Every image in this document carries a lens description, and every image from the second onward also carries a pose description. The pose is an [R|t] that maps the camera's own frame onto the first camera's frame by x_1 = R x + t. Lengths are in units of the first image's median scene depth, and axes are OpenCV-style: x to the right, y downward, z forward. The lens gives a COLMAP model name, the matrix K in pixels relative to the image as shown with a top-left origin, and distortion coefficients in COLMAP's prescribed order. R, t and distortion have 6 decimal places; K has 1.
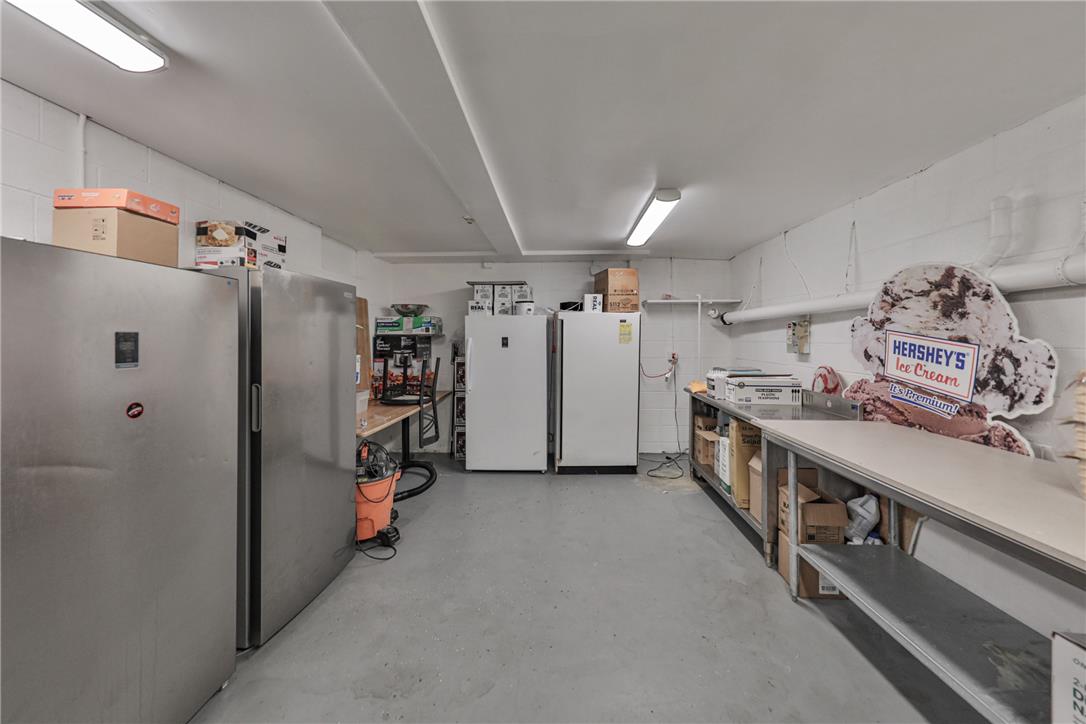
lens RADIAL K [[376.1, 0, 542.3], [0, 376.1, 333.9], [0, 0, 1]] dist [0.000045, -0.000010]
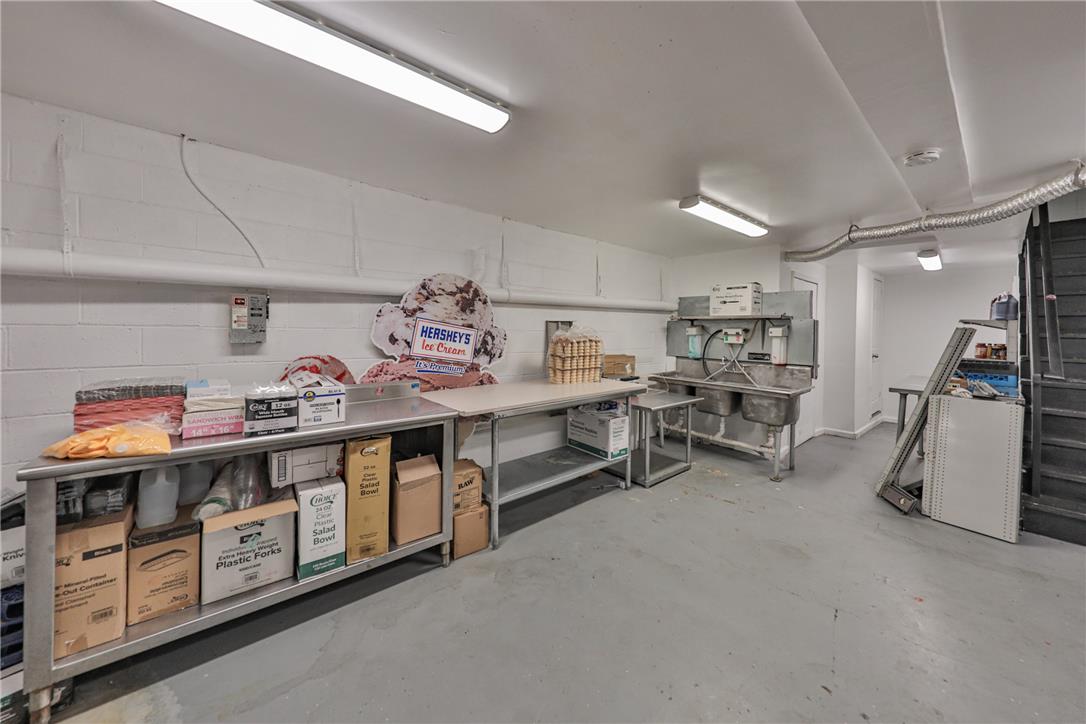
lens RADIAL K [[376.1, 0, 542.3], [0, 376.1, 333.9], [0, 0, 1]] dist [0.000045, -0.000010]
pose [[-0.674817, -0.018360, 0.737757, -0.292798], [-0.022381, 0.999740, 0.004408, 0.033164], [-0.737646, -0.013537, -0.675052, 1.760745]]
